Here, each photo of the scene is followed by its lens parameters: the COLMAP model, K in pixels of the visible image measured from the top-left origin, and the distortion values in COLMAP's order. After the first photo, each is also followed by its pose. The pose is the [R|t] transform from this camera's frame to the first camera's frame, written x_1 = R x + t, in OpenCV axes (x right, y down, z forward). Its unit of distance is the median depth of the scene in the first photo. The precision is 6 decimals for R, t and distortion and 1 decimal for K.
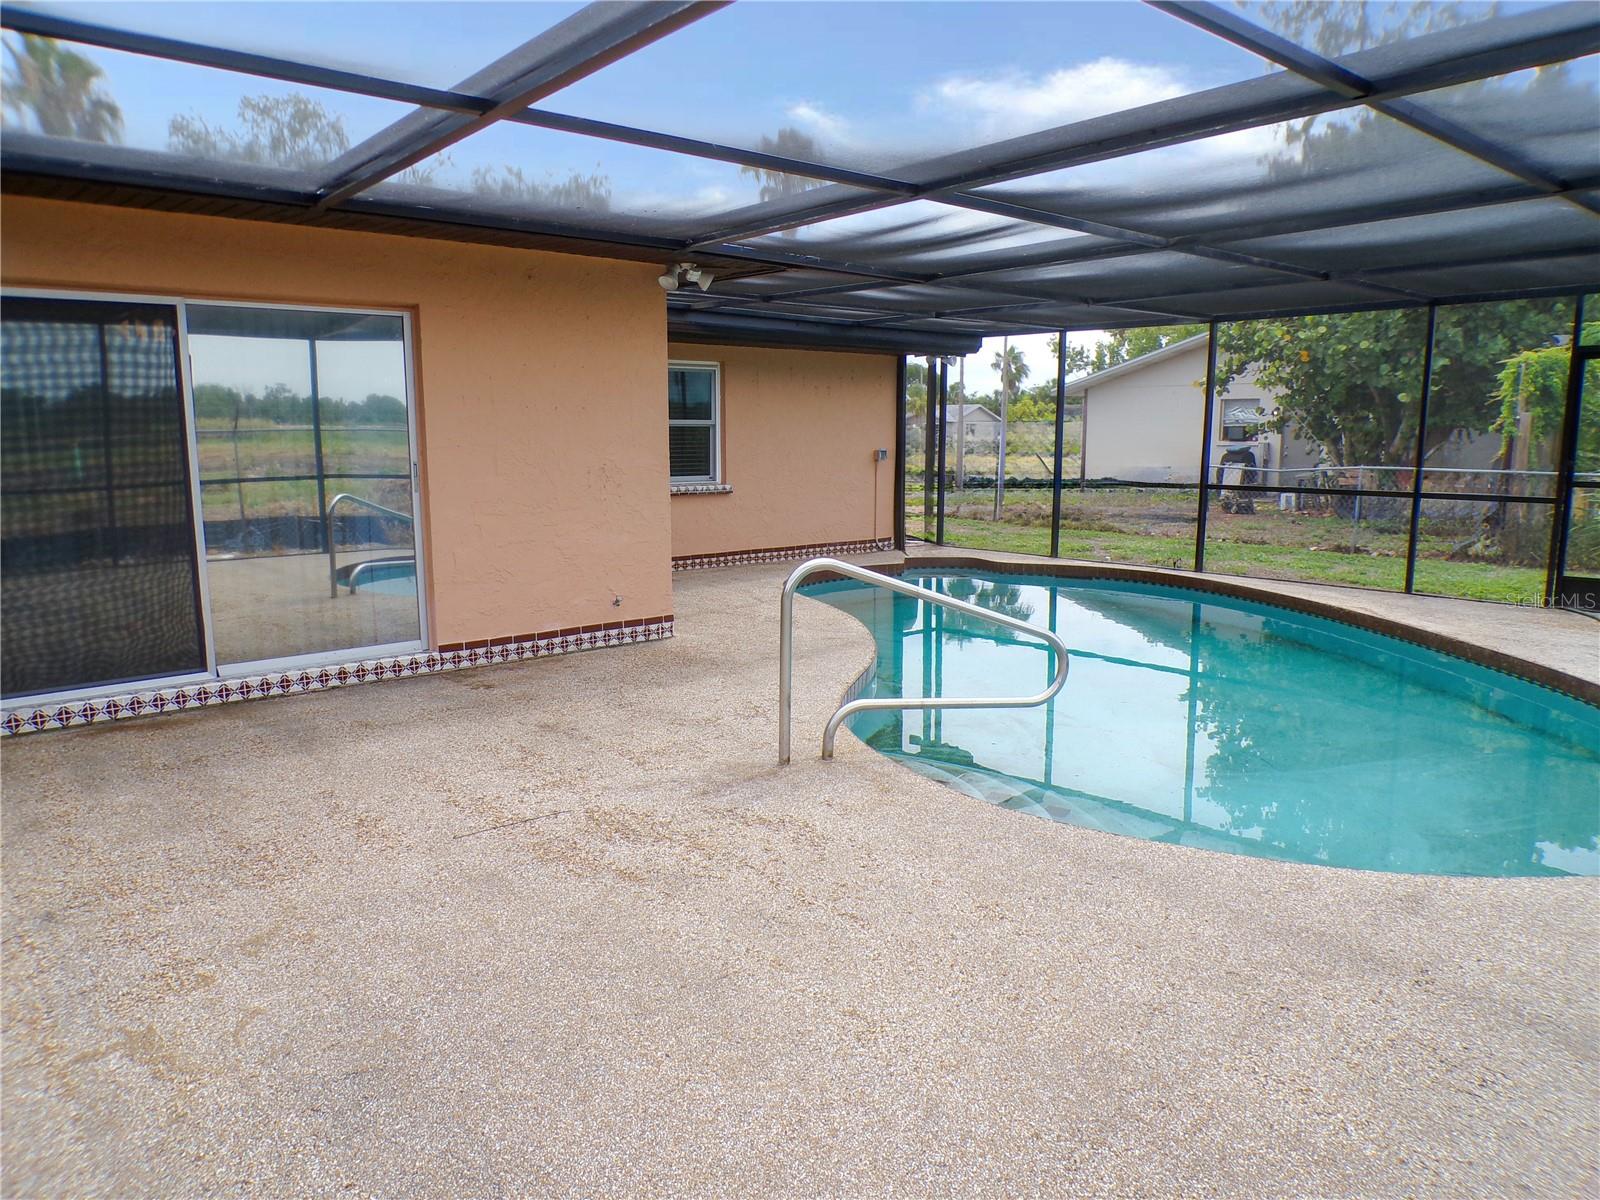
lens RADIAL K [[1078.0, 0, 800.0], [0, 1078.0, 600.0], [0, 0, 1]] dist [-0.050830, 0.023552]
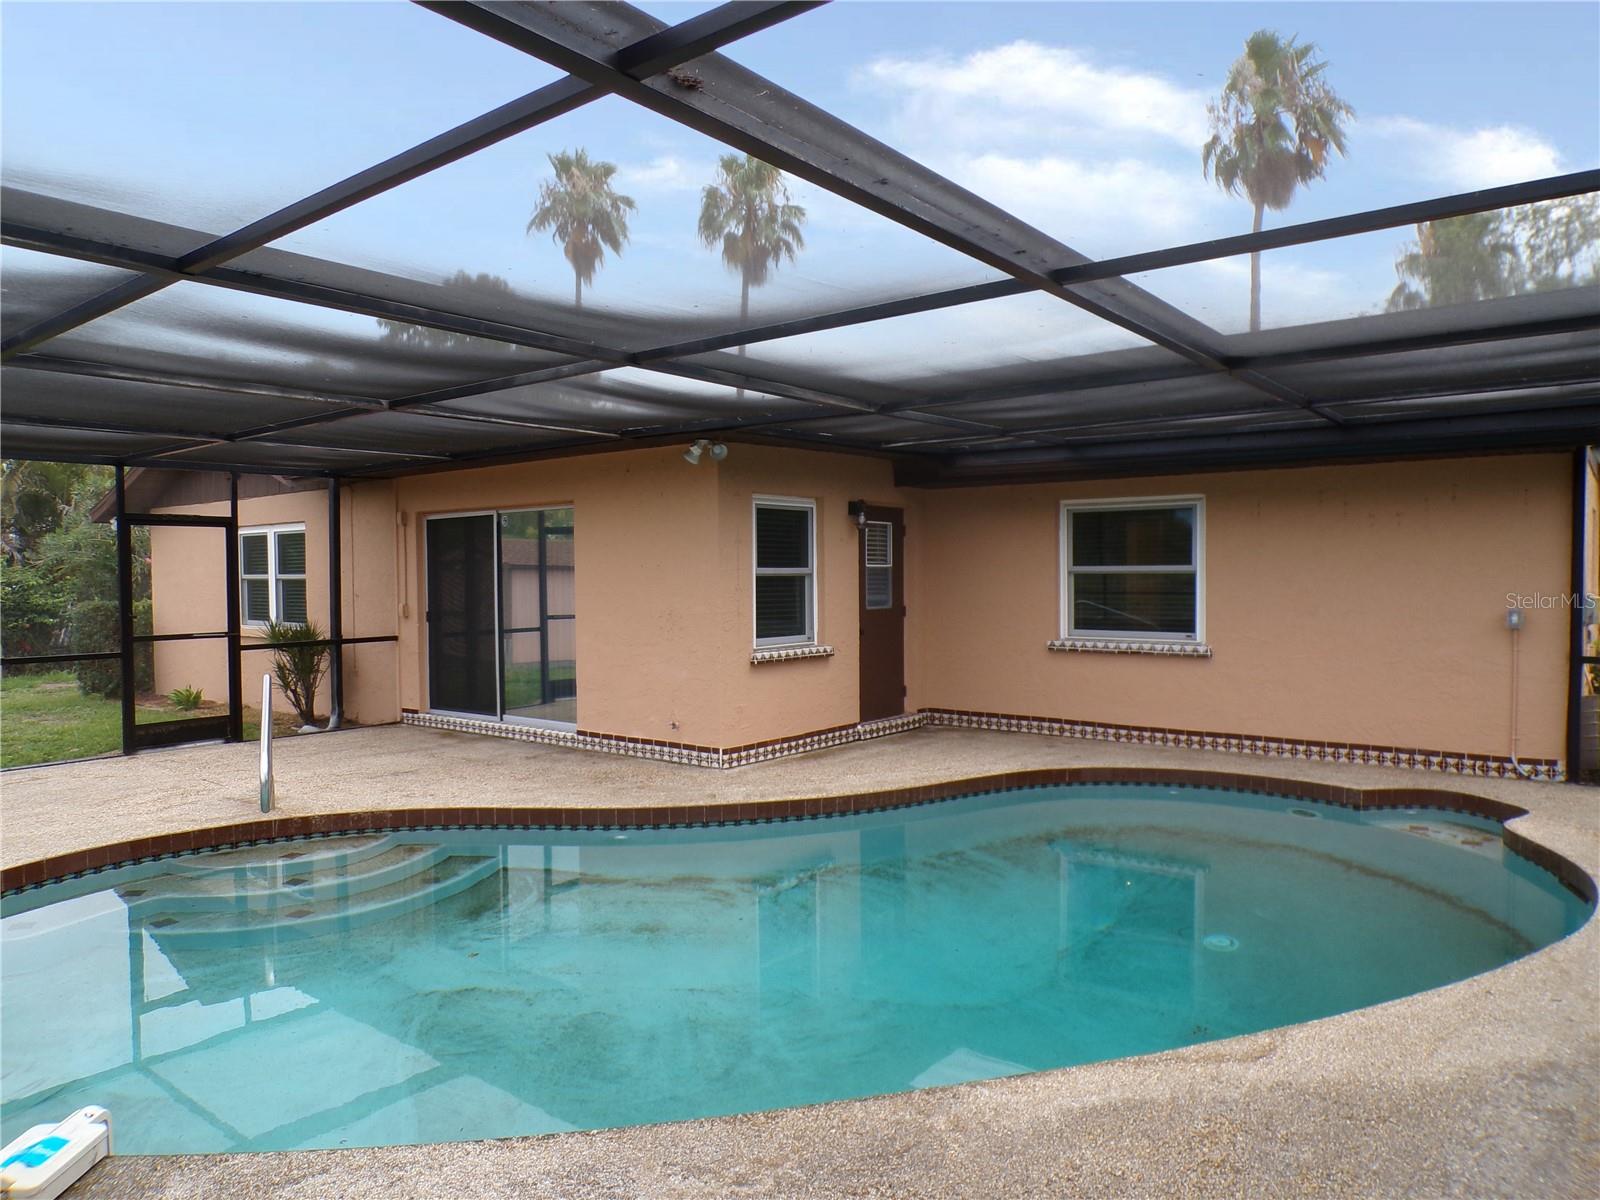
lens RADIAL K [[1078.0, 0, 800.0], [0, 1078.0, 600.0], [0, 0, 1]] dist [-0.050830, 0.023552]
pose [[0.186680, 0.023648, -0.982136, 1.078788], [-0.142375, 0.989807, -0.003229, -0.160018], [0.972049, 0.140435, 0.188144, 0.935644]]
